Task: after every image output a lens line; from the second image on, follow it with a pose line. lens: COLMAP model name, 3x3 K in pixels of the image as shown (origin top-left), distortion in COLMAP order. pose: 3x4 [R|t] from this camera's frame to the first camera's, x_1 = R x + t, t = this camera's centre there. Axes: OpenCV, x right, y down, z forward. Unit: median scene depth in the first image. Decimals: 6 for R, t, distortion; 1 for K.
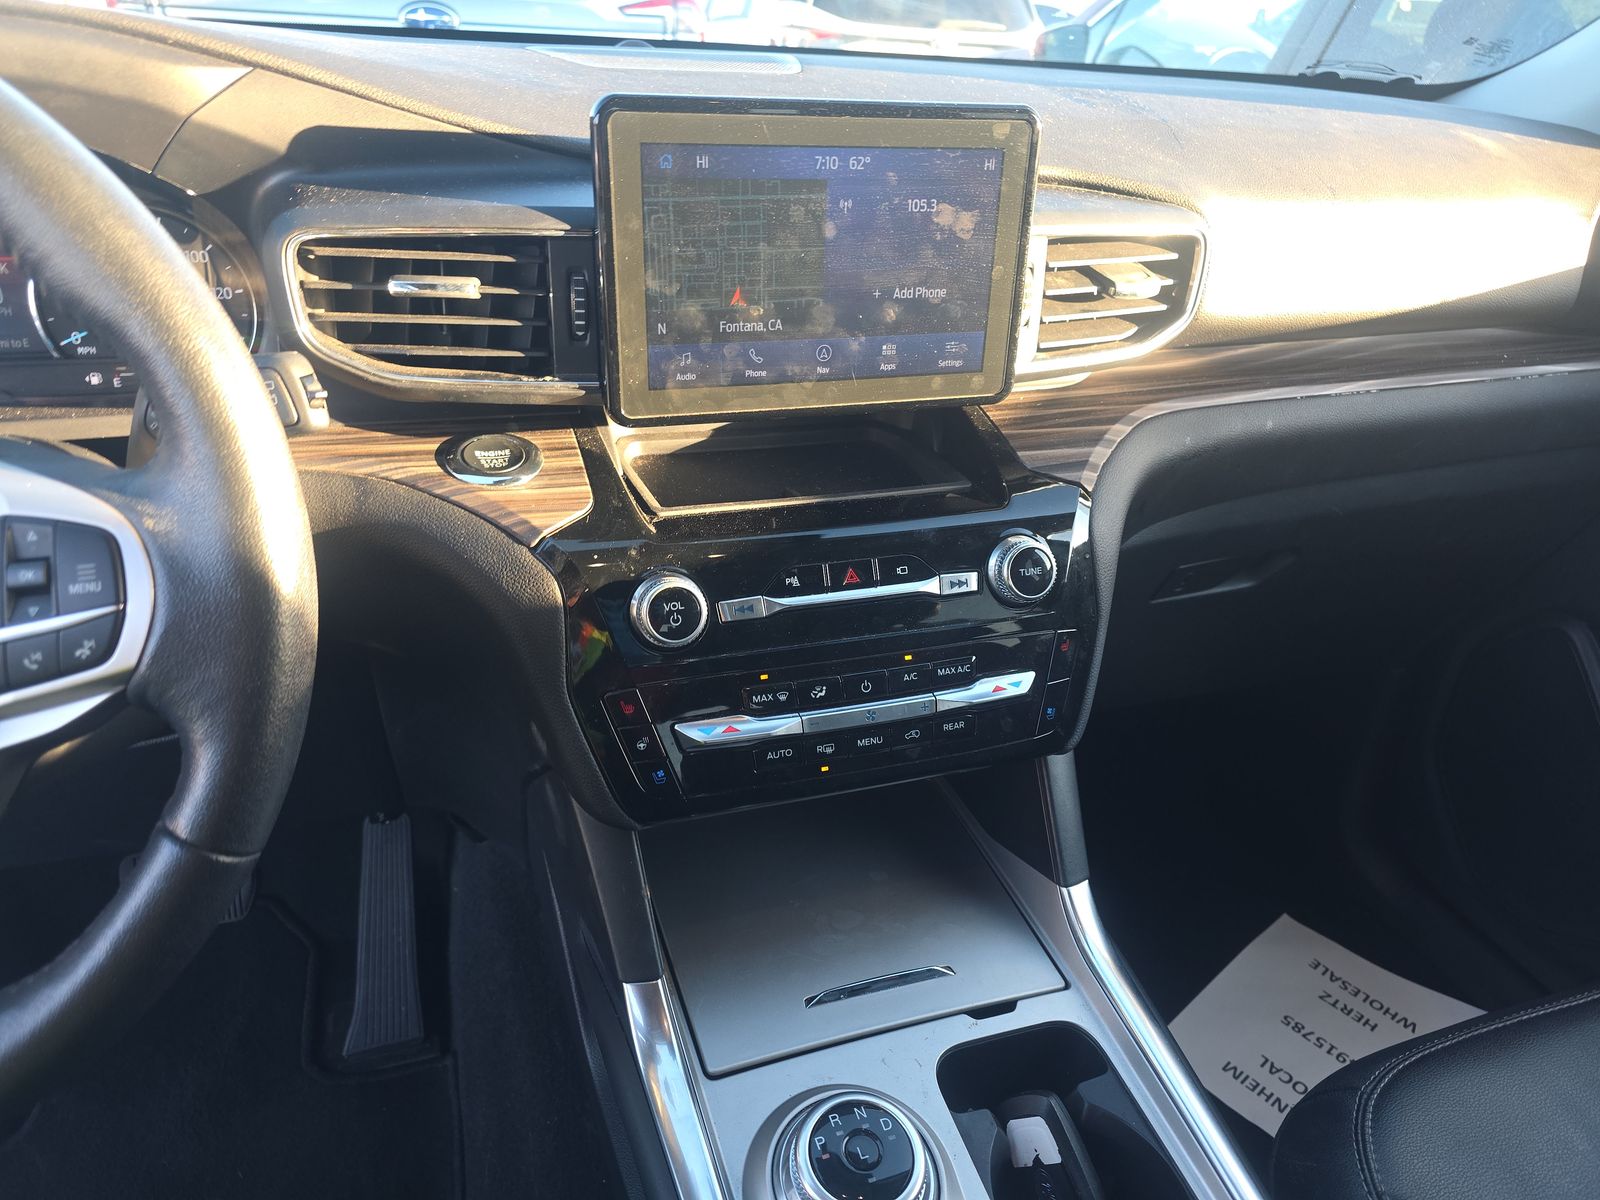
lens RADIAL K [[1047.4, 0, 801.2], [0, 1047.4, 582.7], [0, 0, 1]] dist [0.124801, -0.186641]
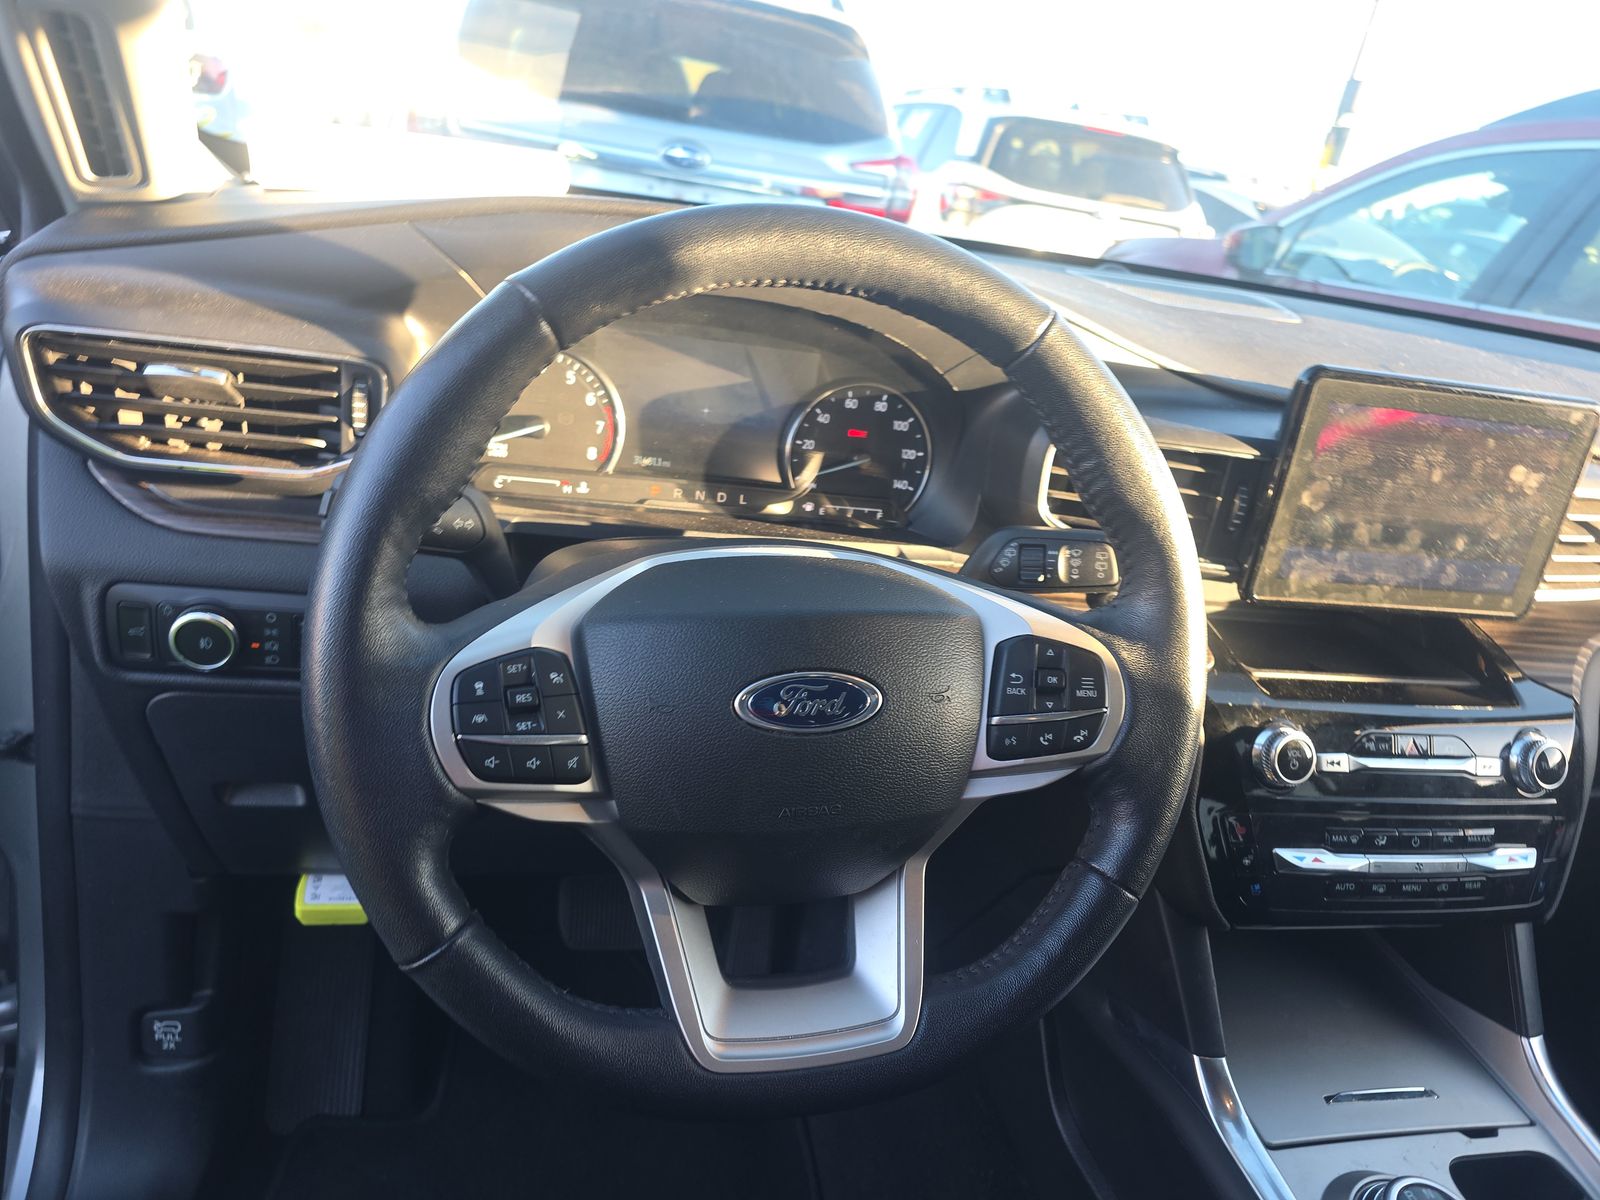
lens RADIAL K [[1086.2, 0, 800.0], [0, 1086.2, 600.0], [0, 0, 1]] dist [0.074441, -0.052839]
pose [[0.989345, 0.143121, -0.026688, -0.657691], [-0.144979, 0.985263, -0.090766, 0.044375], [0.013304, 0.093668, 0.995515, -0.311187]]
